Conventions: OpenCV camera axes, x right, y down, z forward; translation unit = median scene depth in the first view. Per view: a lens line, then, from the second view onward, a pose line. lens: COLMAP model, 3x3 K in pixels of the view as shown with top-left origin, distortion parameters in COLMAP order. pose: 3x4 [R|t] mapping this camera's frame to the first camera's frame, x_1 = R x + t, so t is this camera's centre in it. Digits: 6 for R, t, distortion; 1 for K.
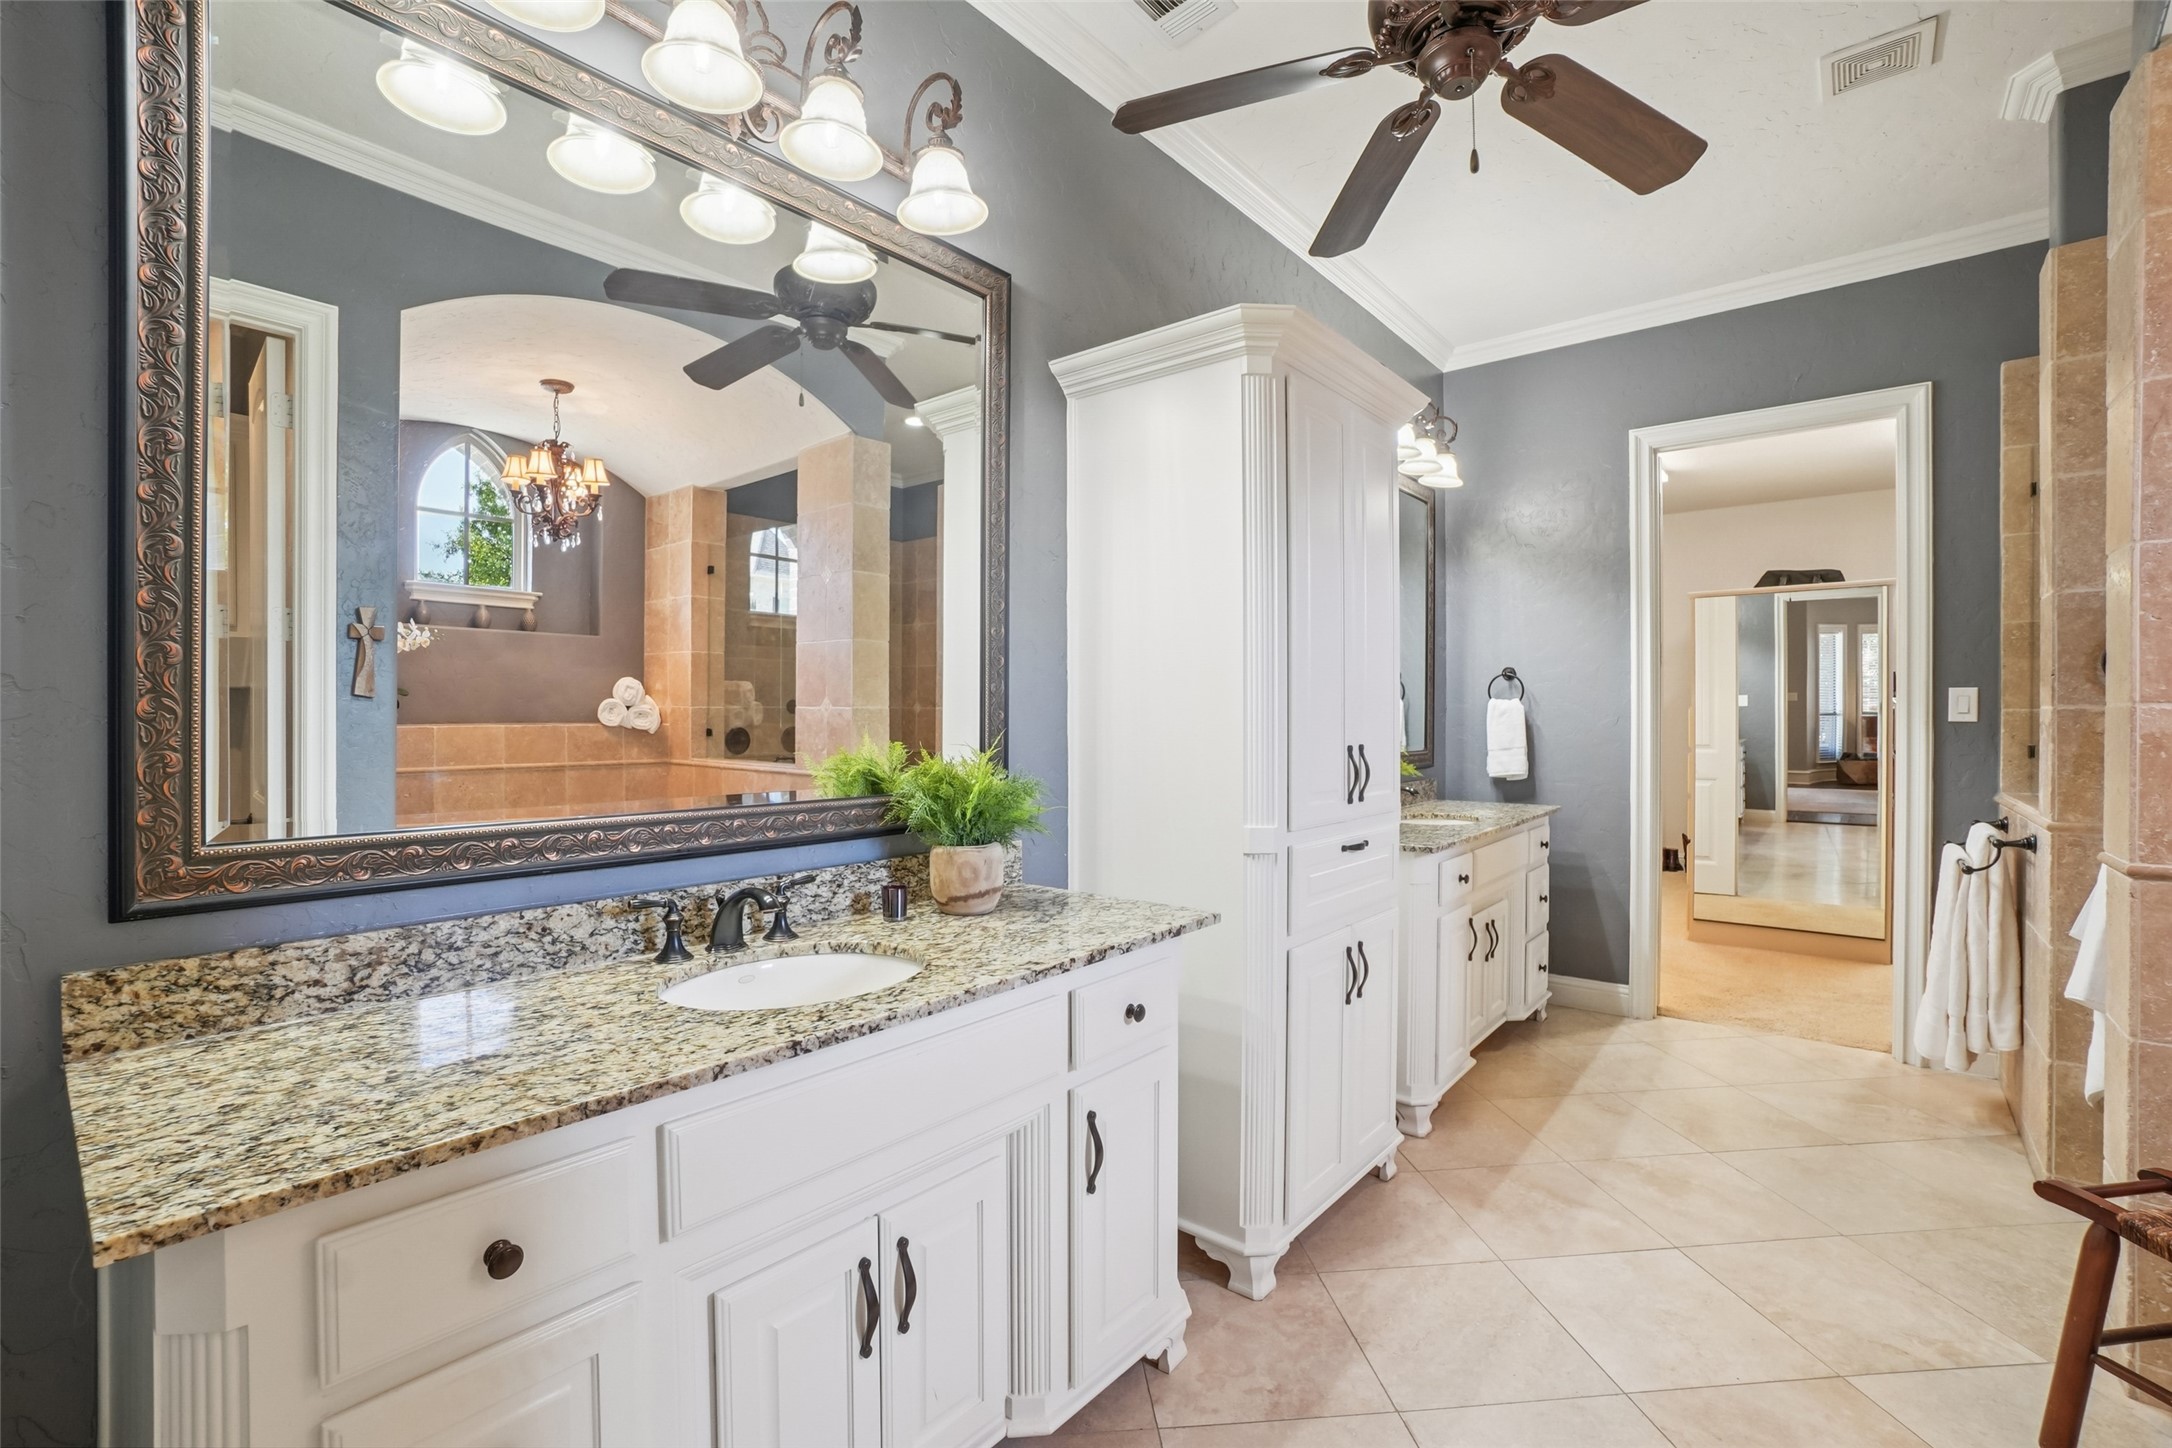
lens RADIAL K [[946.8, 0, 1068.9], [0, 946.8, 717.9], [0, 0, 1]] dist [-0.054359, 0.016656]
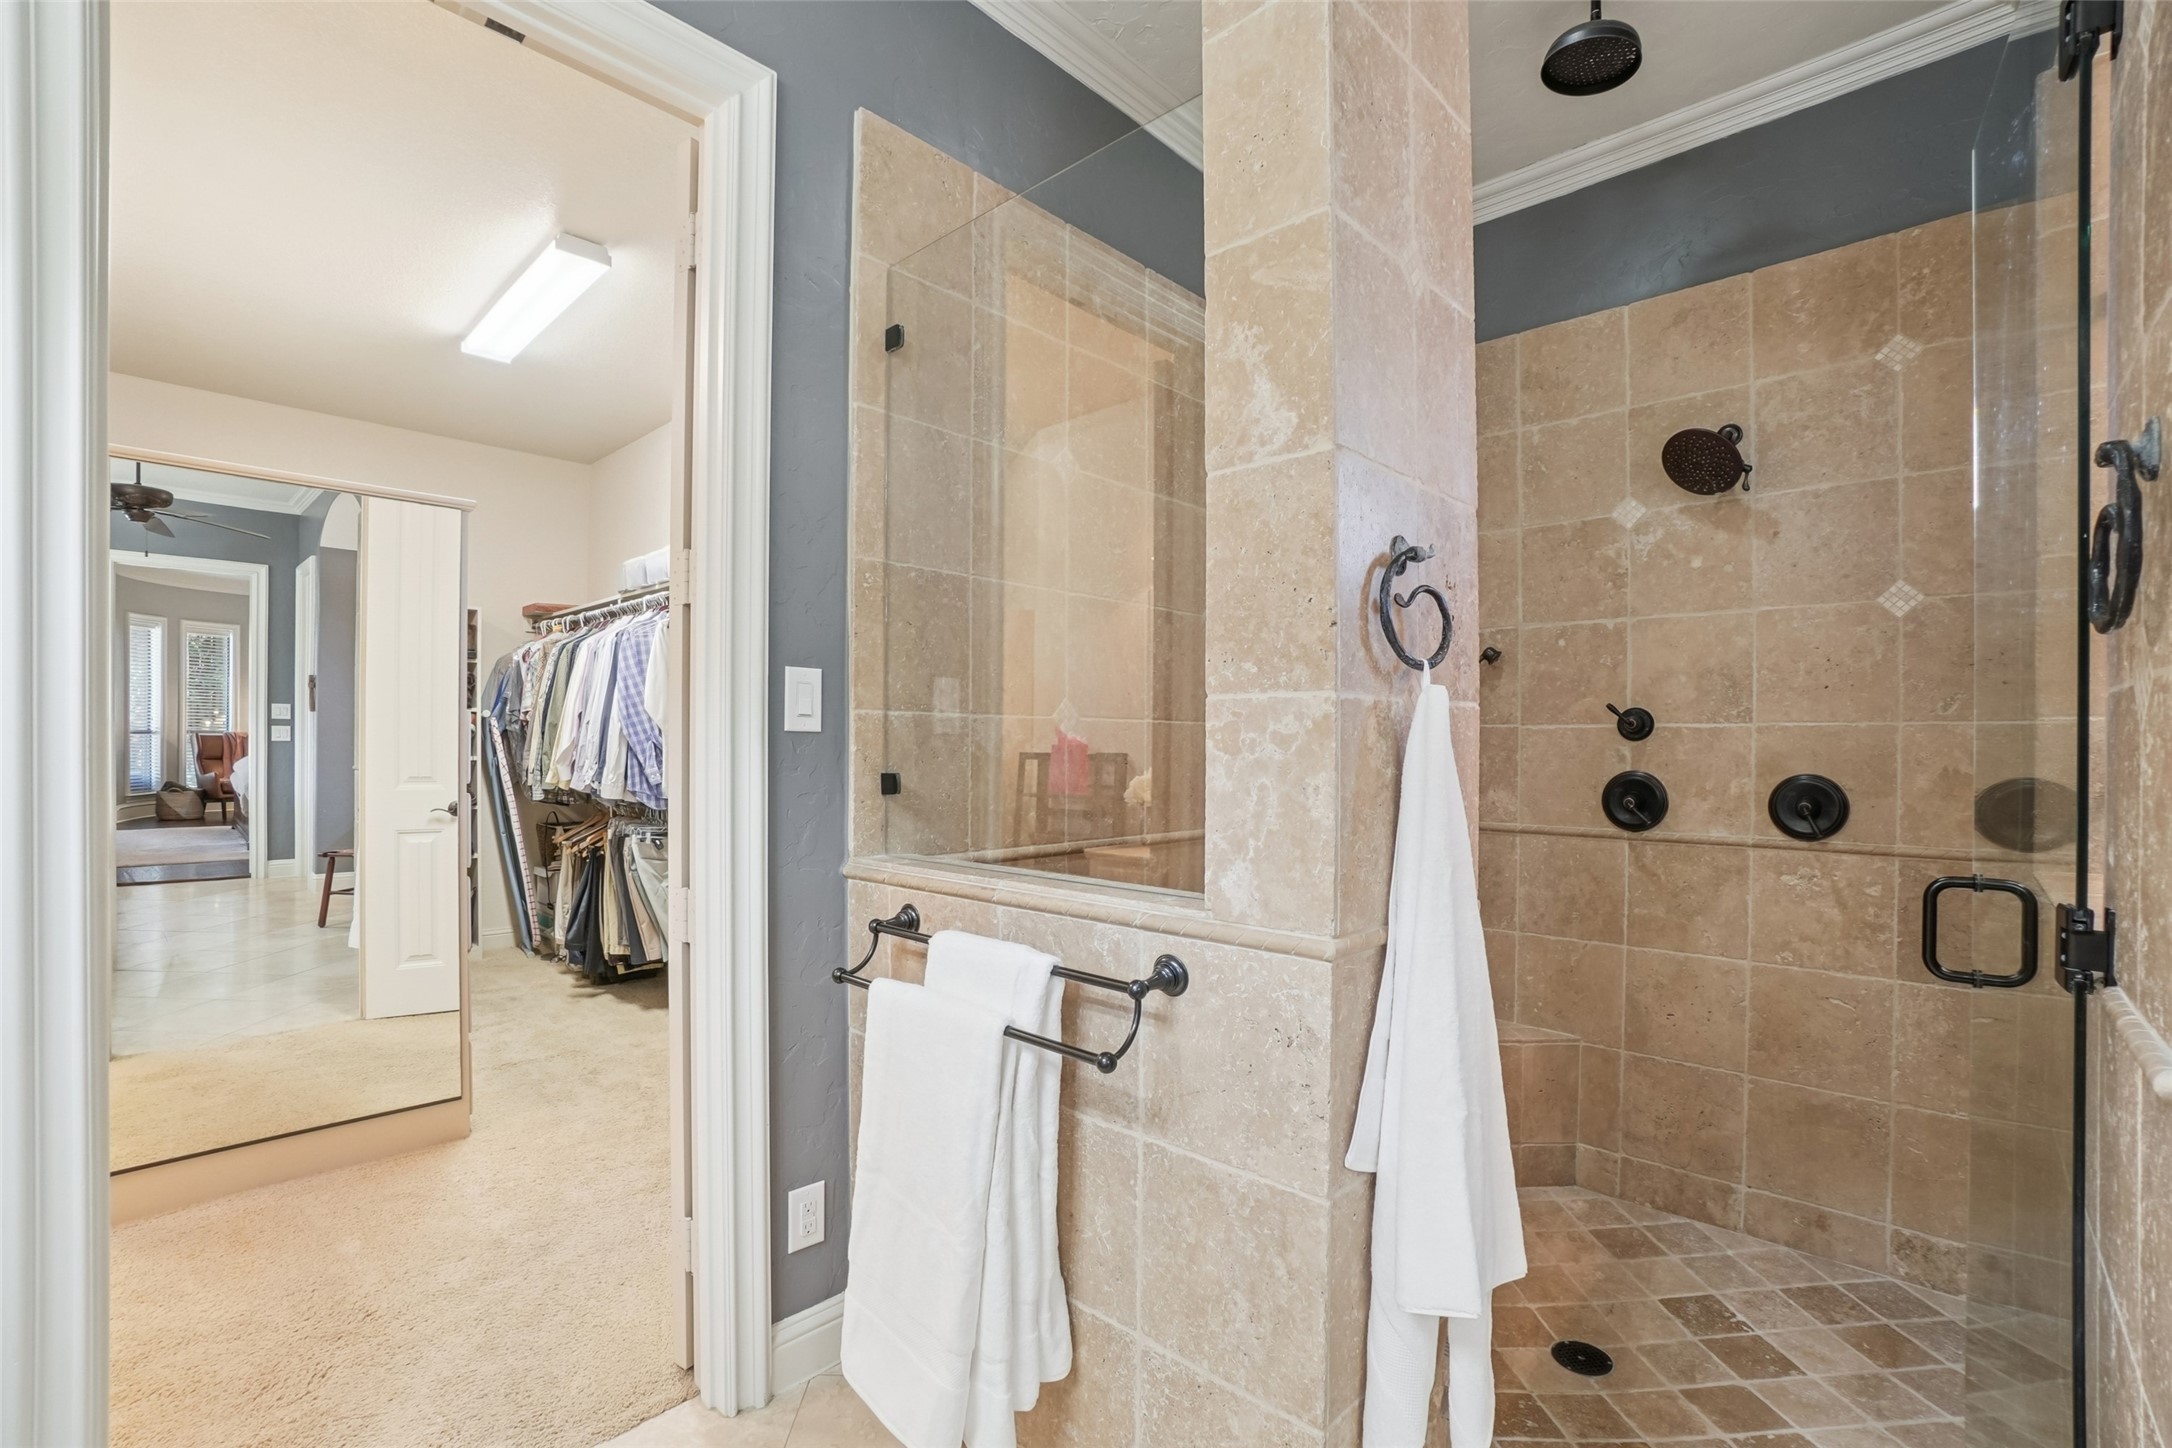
lens RADIAL K [[980.2, 0, 1094.3], [0, 980.2, 750.2], [0, 0, 1]] dist [-0.063390, 0.020439]
pose [[0.054866, -0.007131, 0.998468, 0.428191], [-0.004380, 0.999963, 0.007382, 0.010176], [-0.998484, -0.004778, 0.054833, 0.813129]]
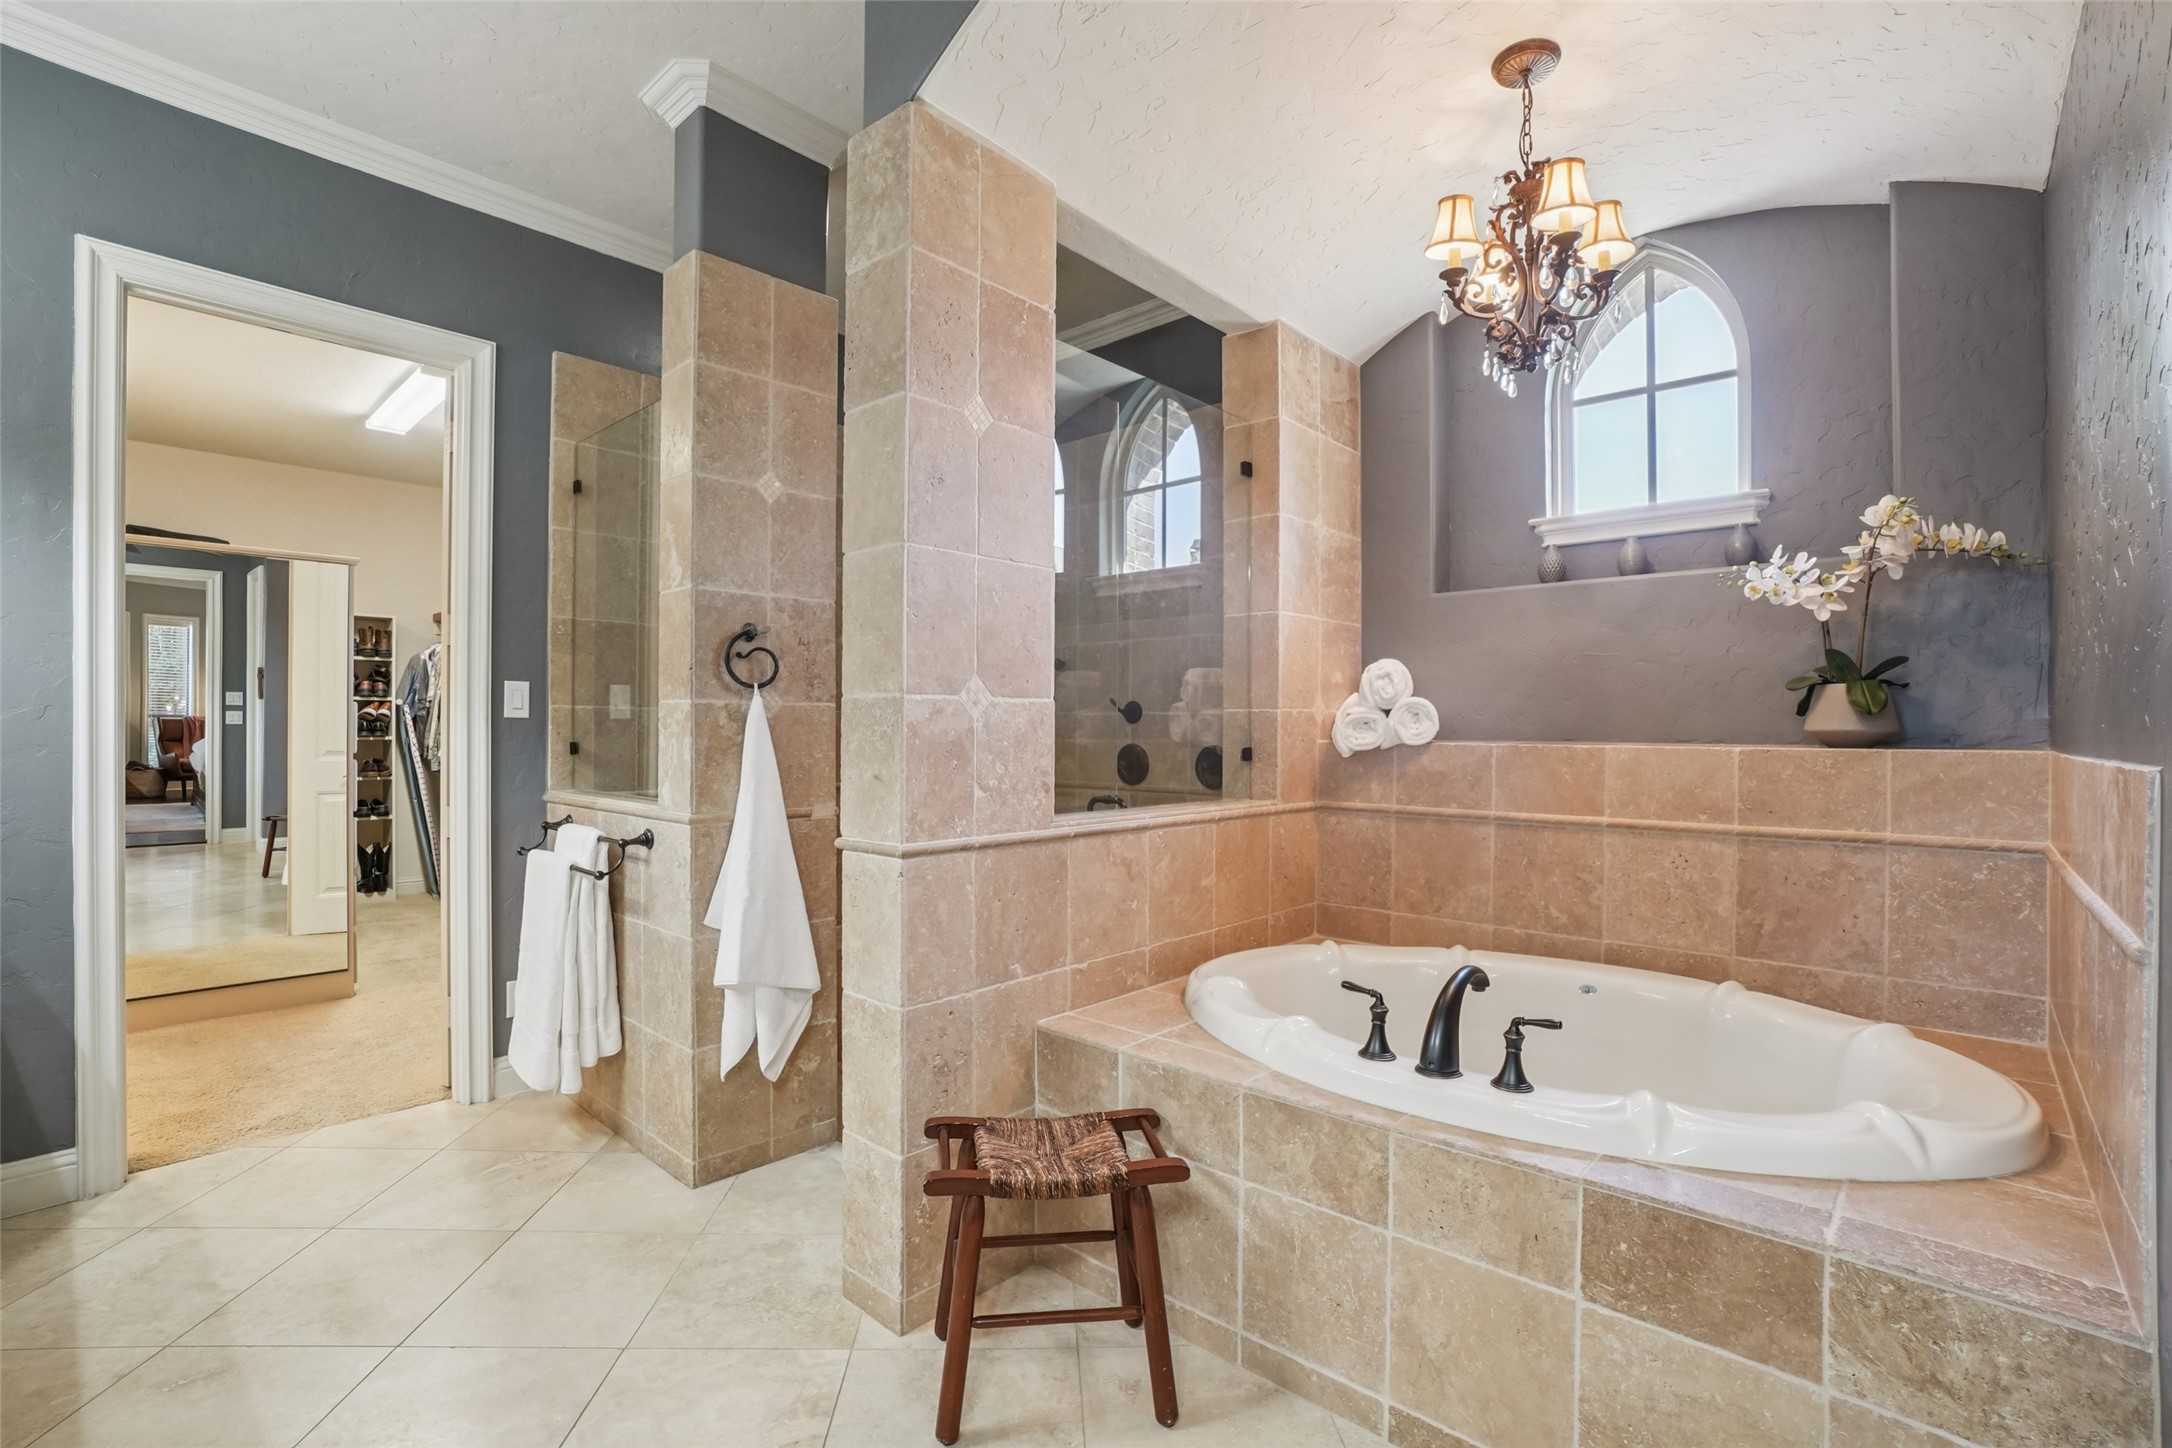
lens RADIAL K [[970.5, 0, 1081.7], [0, 970.5, 733.2], [0, 0, 1]] dist [-0.060969, 0.018820]
pose [[0.033923, -0.006022, 0.999406, 0.025633], [-0.004684, 0.999970, 0.006185, 0.011183], [-0.999413, -0.004891, 0.033894, 0.395098]]
